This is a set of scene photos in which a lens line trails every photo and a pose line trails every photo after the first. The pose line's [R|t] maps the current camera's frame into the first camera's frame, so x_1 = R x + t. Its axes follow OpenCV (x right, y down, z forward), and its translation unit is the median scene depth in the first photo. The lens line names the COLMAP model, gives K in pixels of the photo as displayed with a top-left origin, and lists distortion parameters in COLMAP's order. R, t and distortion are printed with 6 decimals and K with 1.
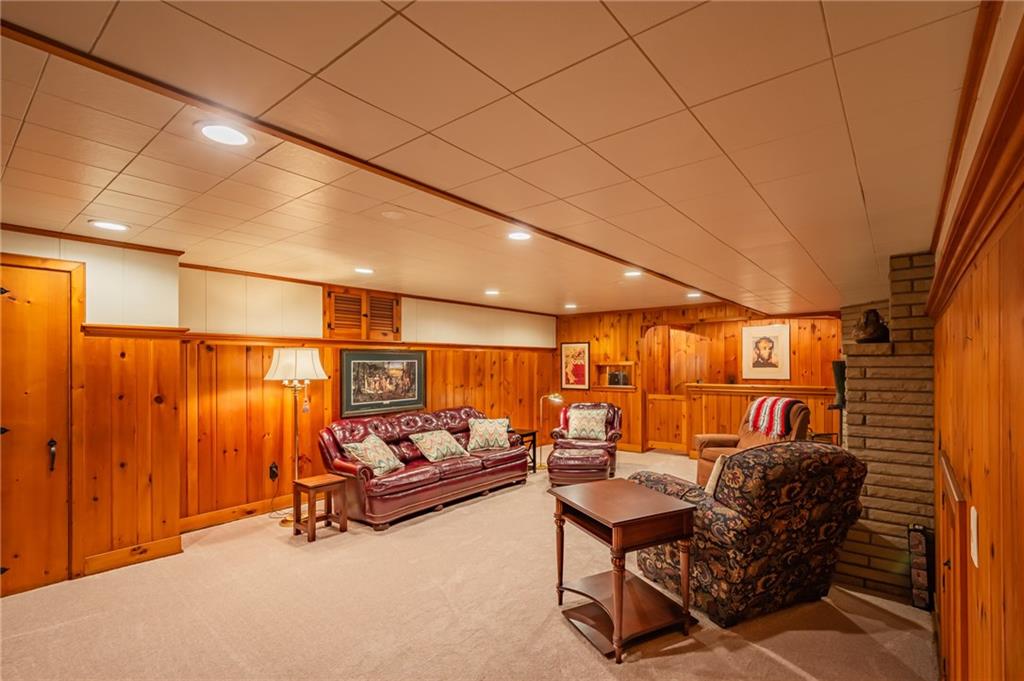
lens RADIAL K [[460.1, 0, 525.9], [0, 460.1, 363.3], [0, 0, 1]] dist [0.004950, 0.000065]
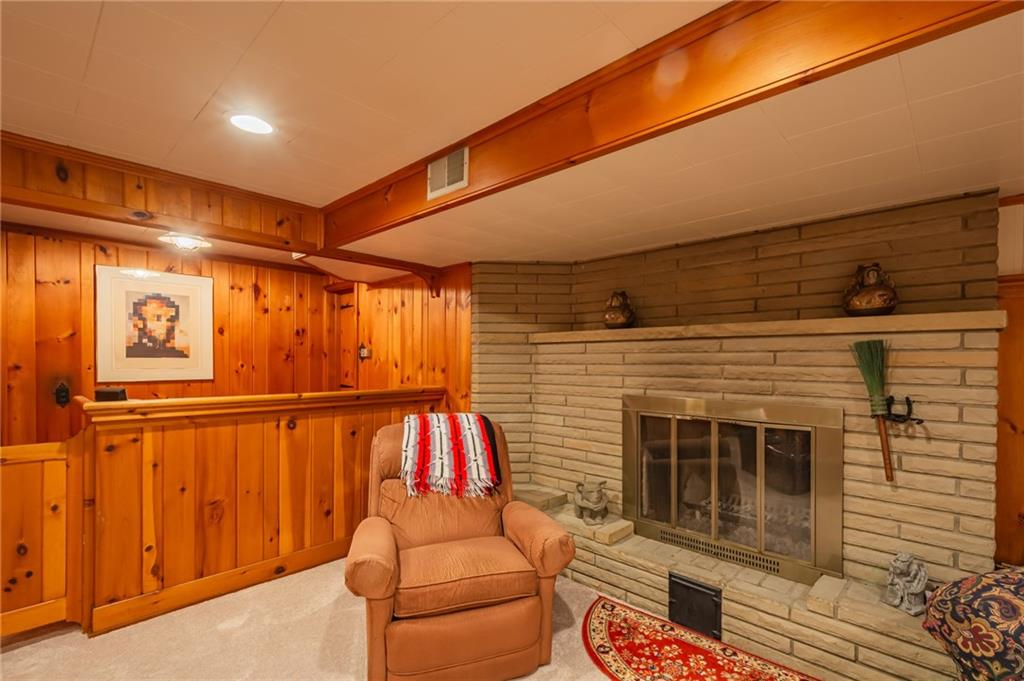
lens RADIAL K [[460.1, 0, 559.9], [0, 460.1, 365.1], [0, 0, 1]] dist [0.004950, 0.000065]
pose [[0.011914, -0.001247, 0.999928, 0.035688], [-0.010561, 0.999943, 0.001373, 0.012548], [-0.999873, -0.010577, 0.011900, 0.576805]]
